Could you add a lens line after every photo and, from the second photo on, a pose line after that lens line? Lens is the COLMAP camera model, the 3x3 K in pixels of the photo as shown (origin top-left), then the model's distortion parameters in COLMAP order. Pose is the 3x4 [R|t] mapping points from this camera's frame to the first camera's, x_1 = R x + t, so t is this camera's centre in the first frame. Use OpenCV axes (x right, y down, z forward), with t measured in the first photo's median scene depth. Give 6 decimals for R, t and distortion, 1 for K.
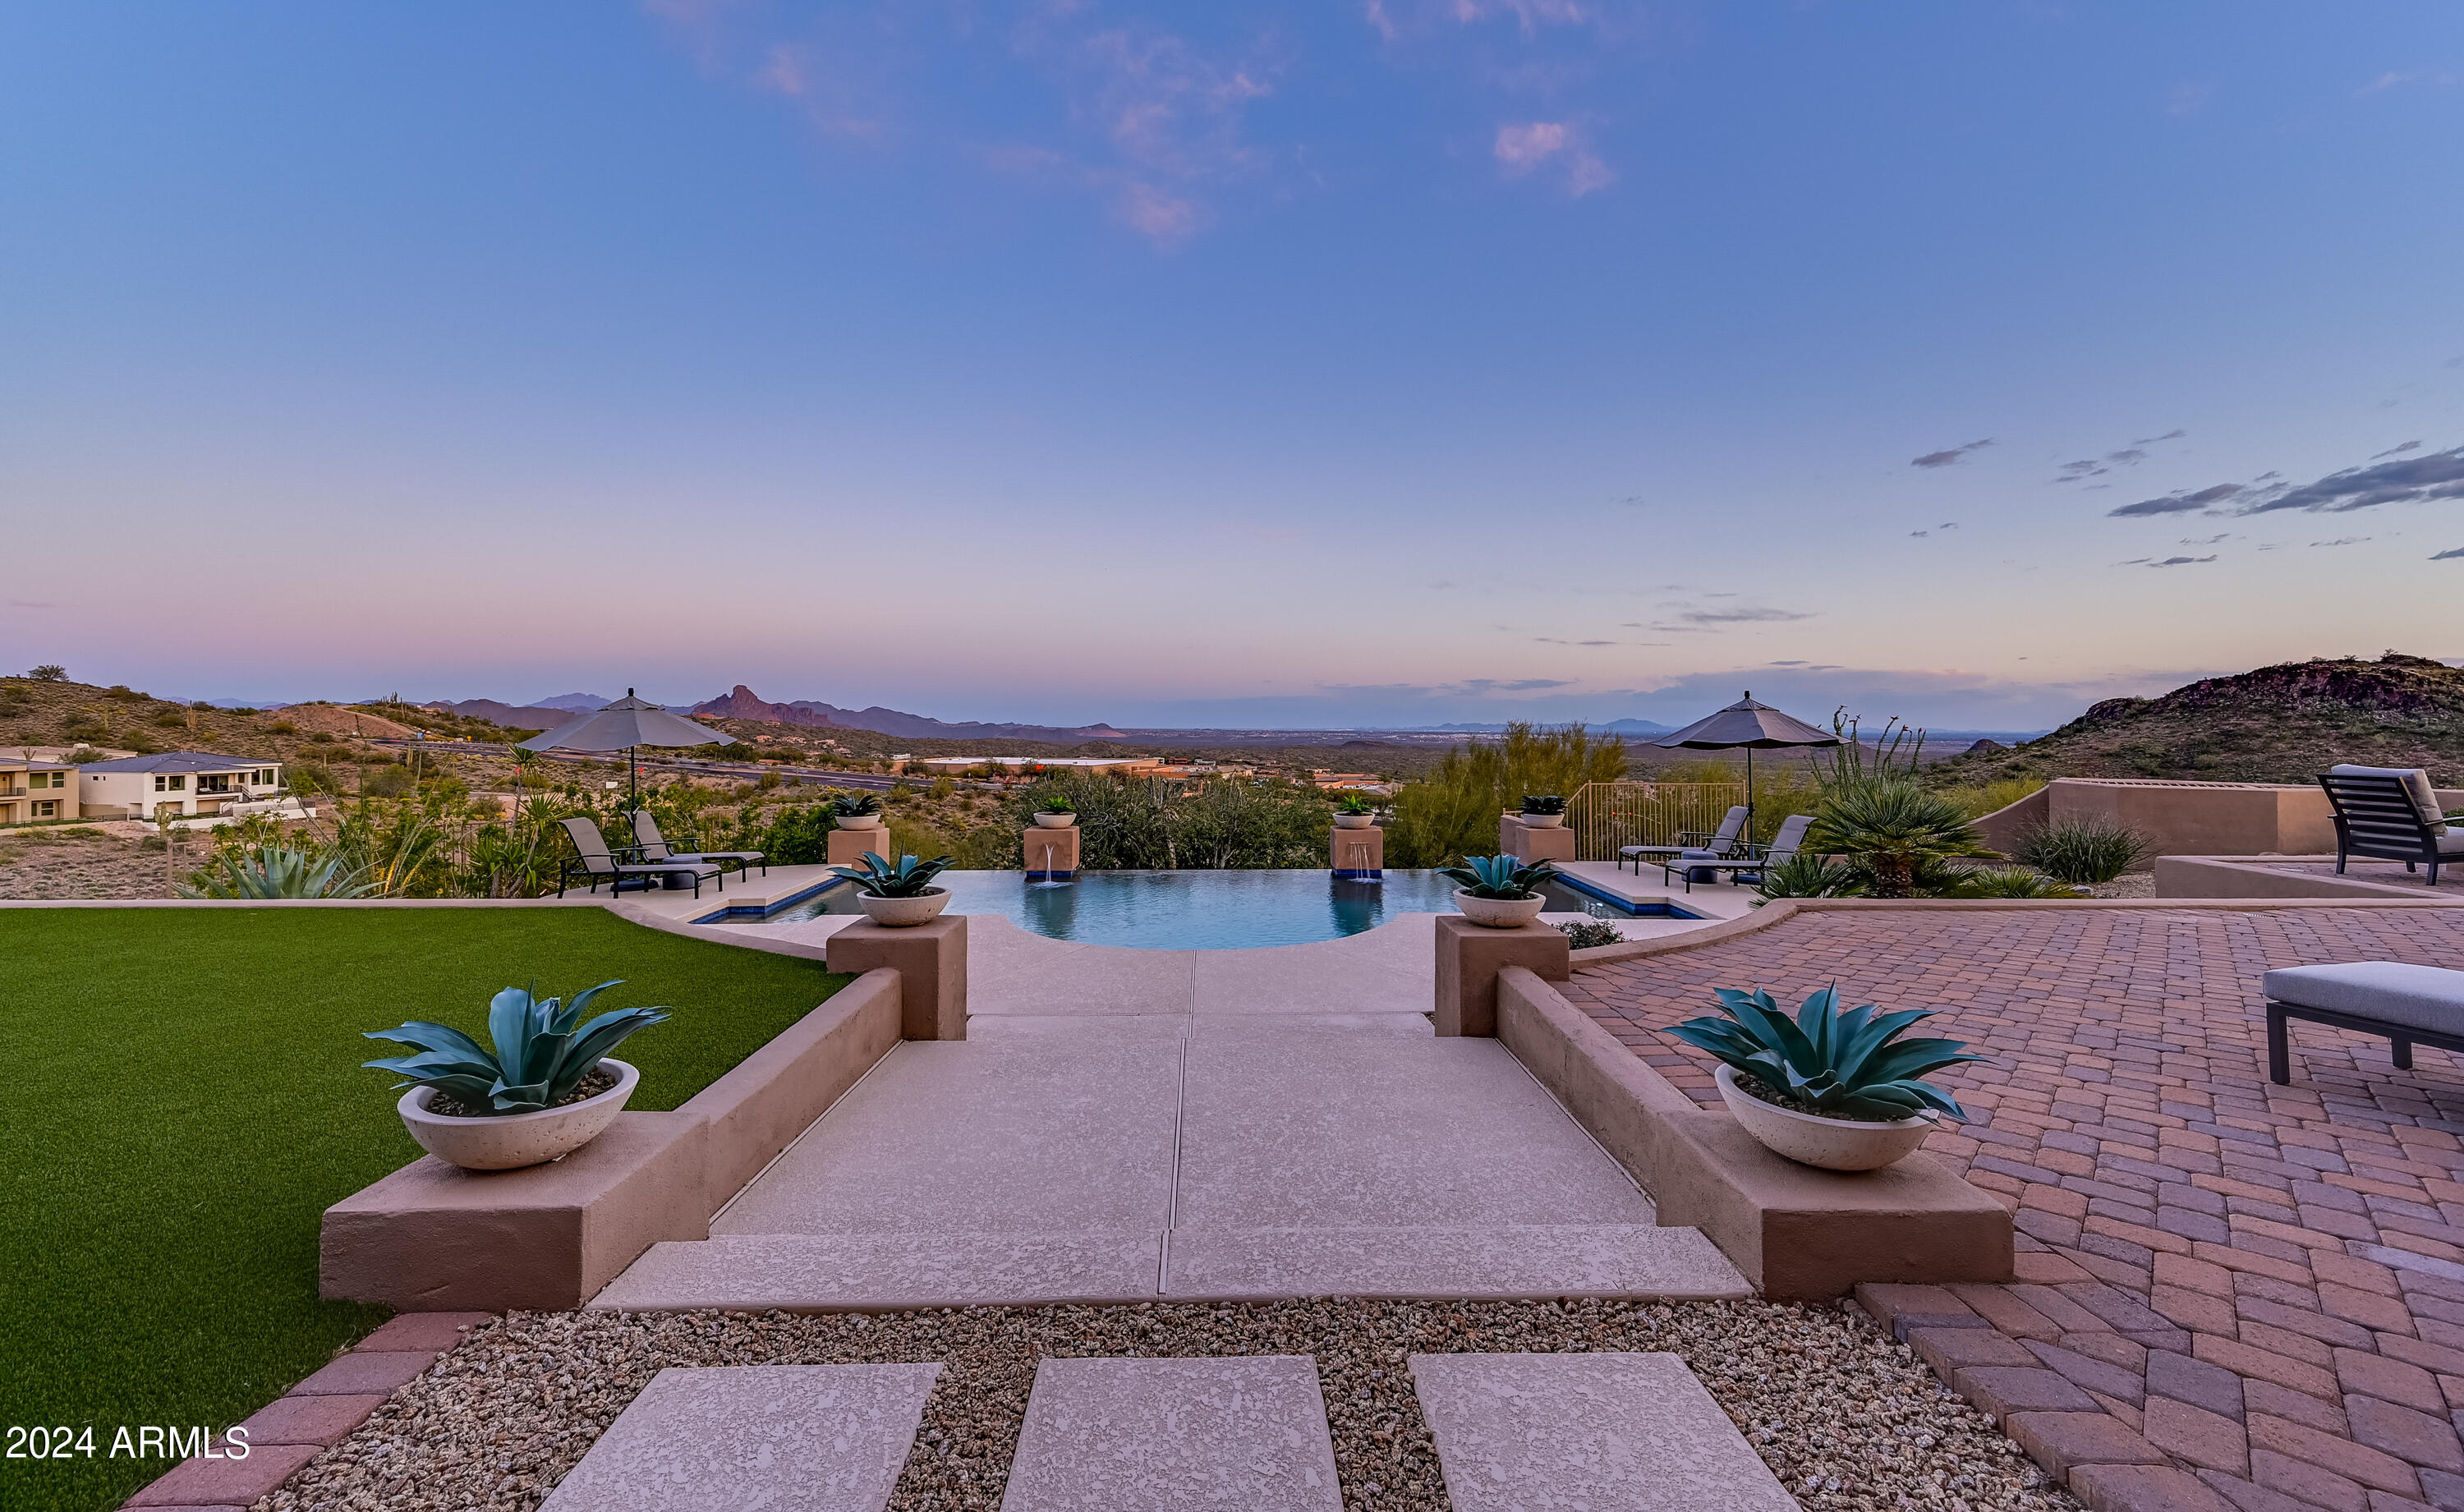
lens RADIAL K [[974.7, 0, 1224.3], [0, 974.7, 734.9], [0, 0, 1]] dist [0.005367, 0.000299]
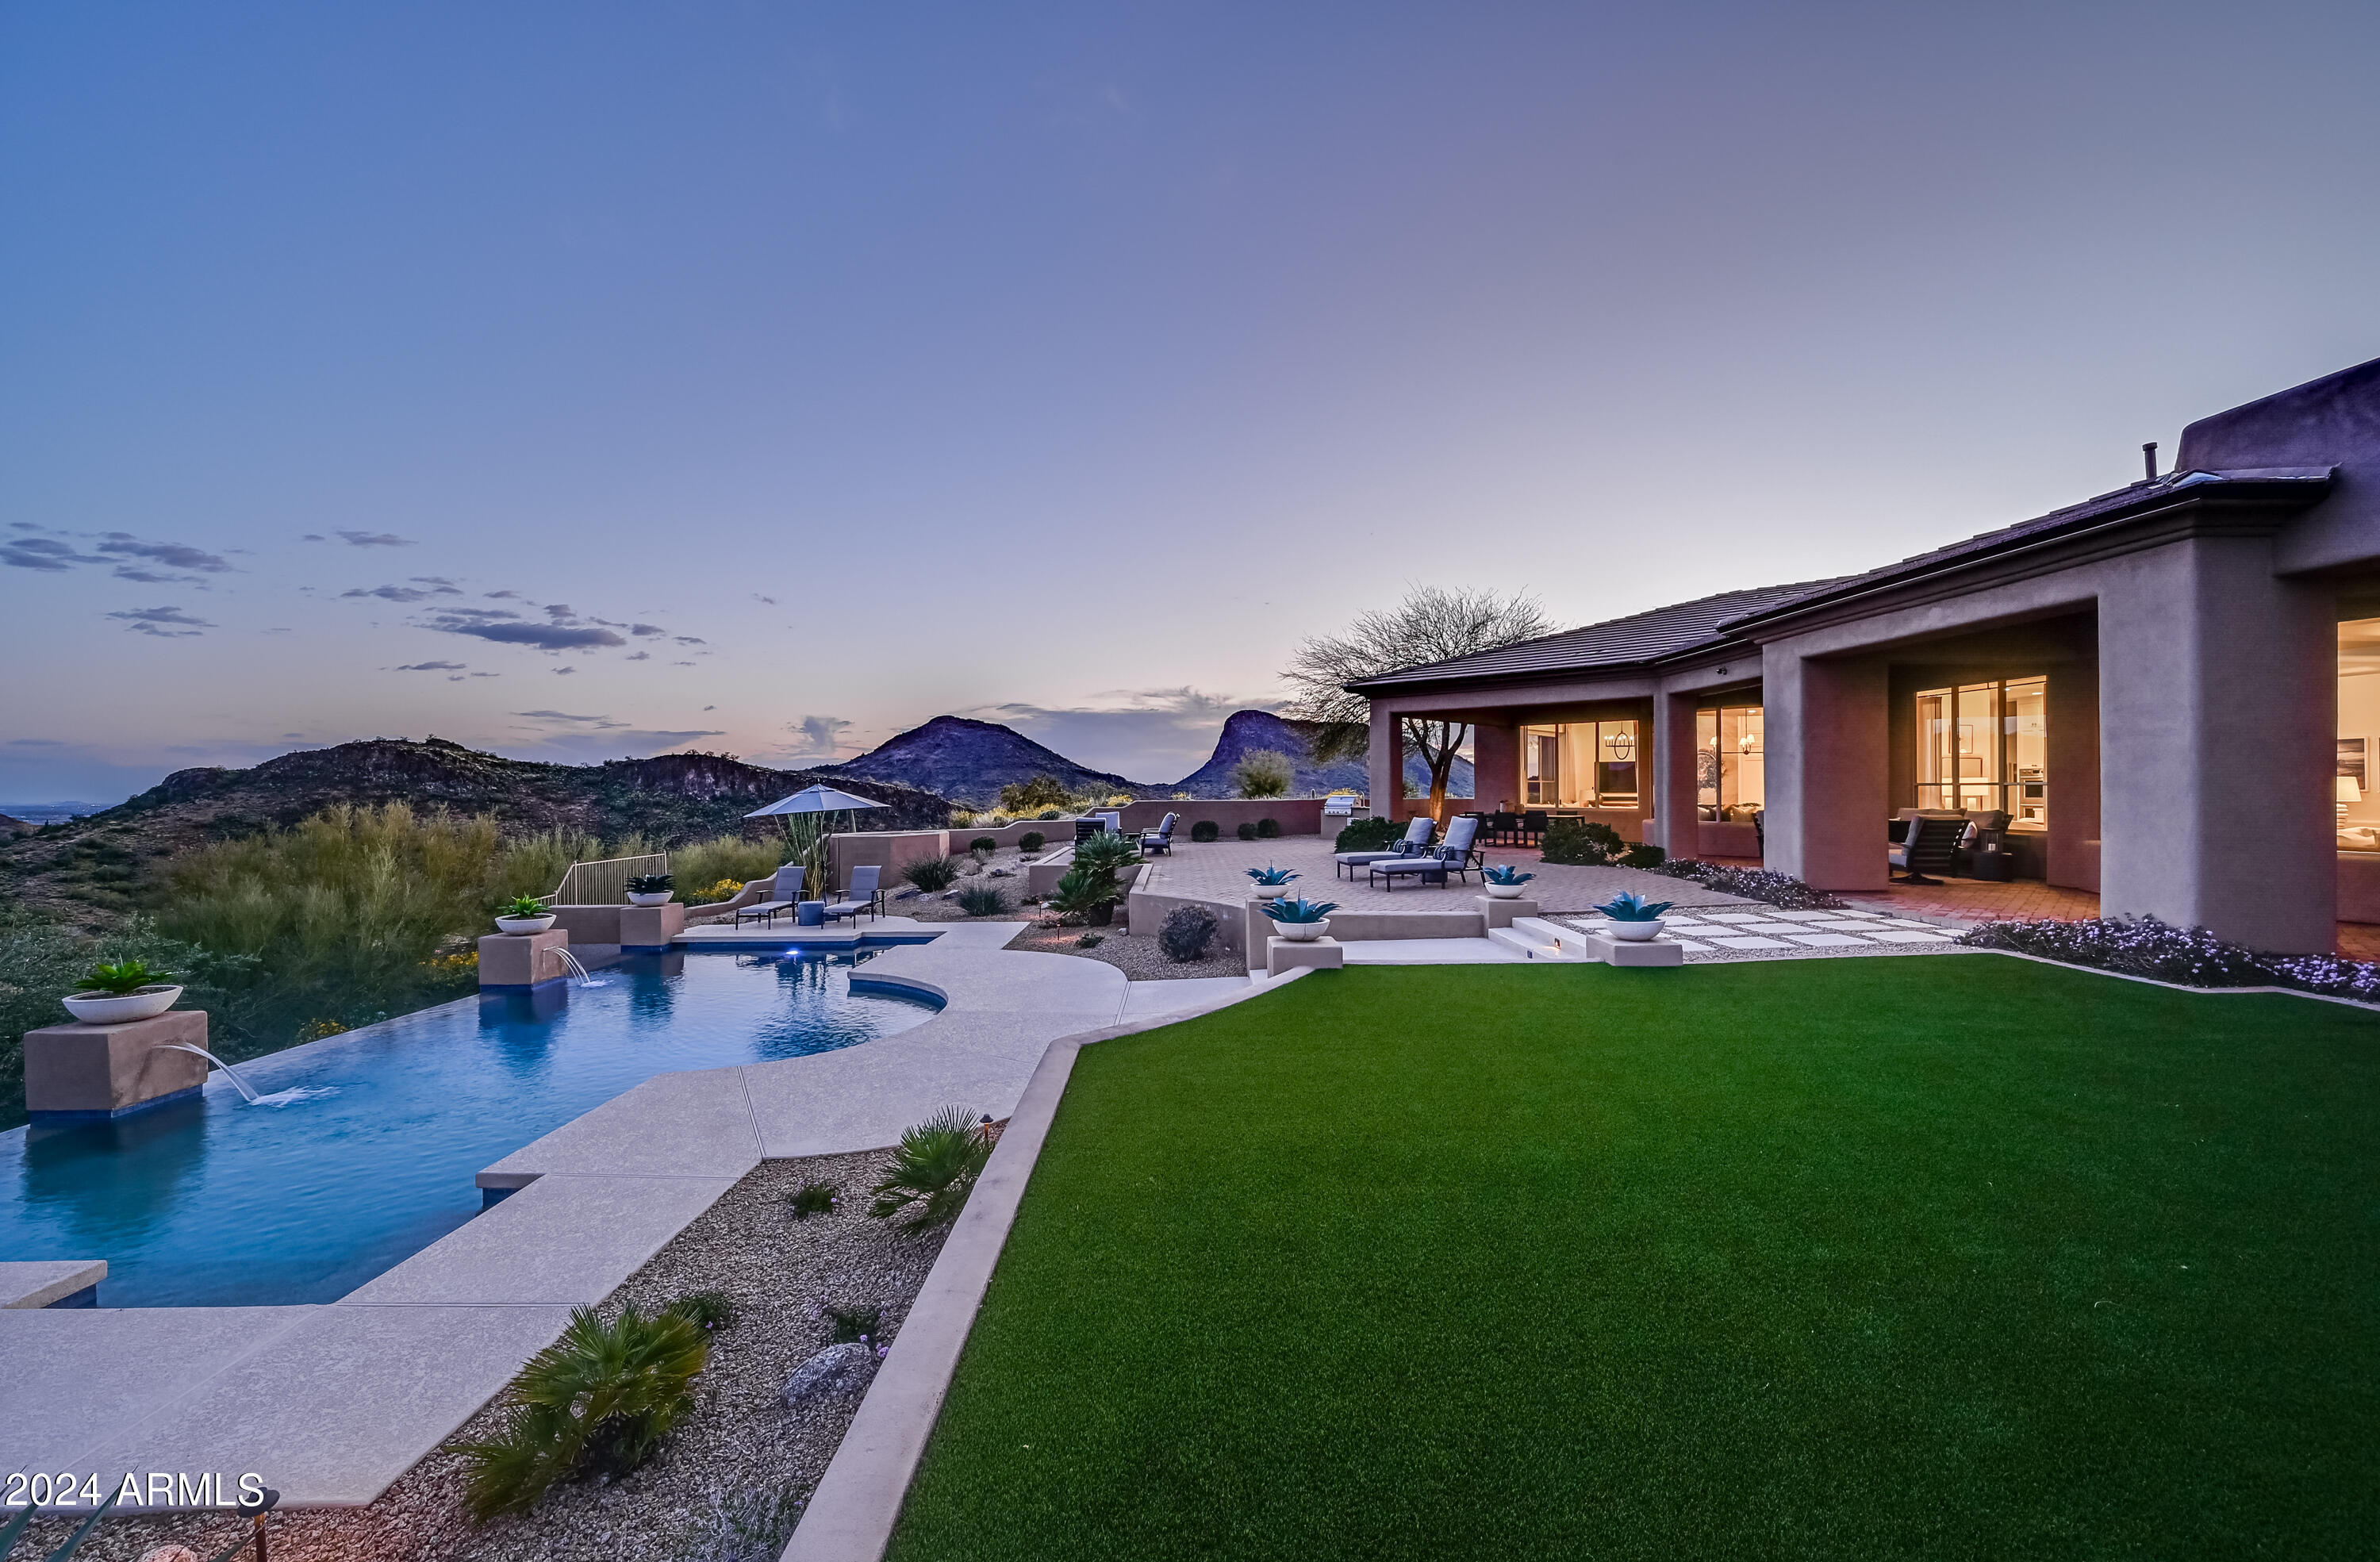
lens RADIAL K [[954.0, 0, 1190.0], [0, 954.0, 781.0], [0, 0, 1]] dist [0.011583, -0.004073]
pose [[0.012928, 0.008237, 0.999883, -0.109939], [0.016070, 0.999835, -0.008444, -0.003108], [-0.999787, 0.016177, 0.012794, 0.067966]]
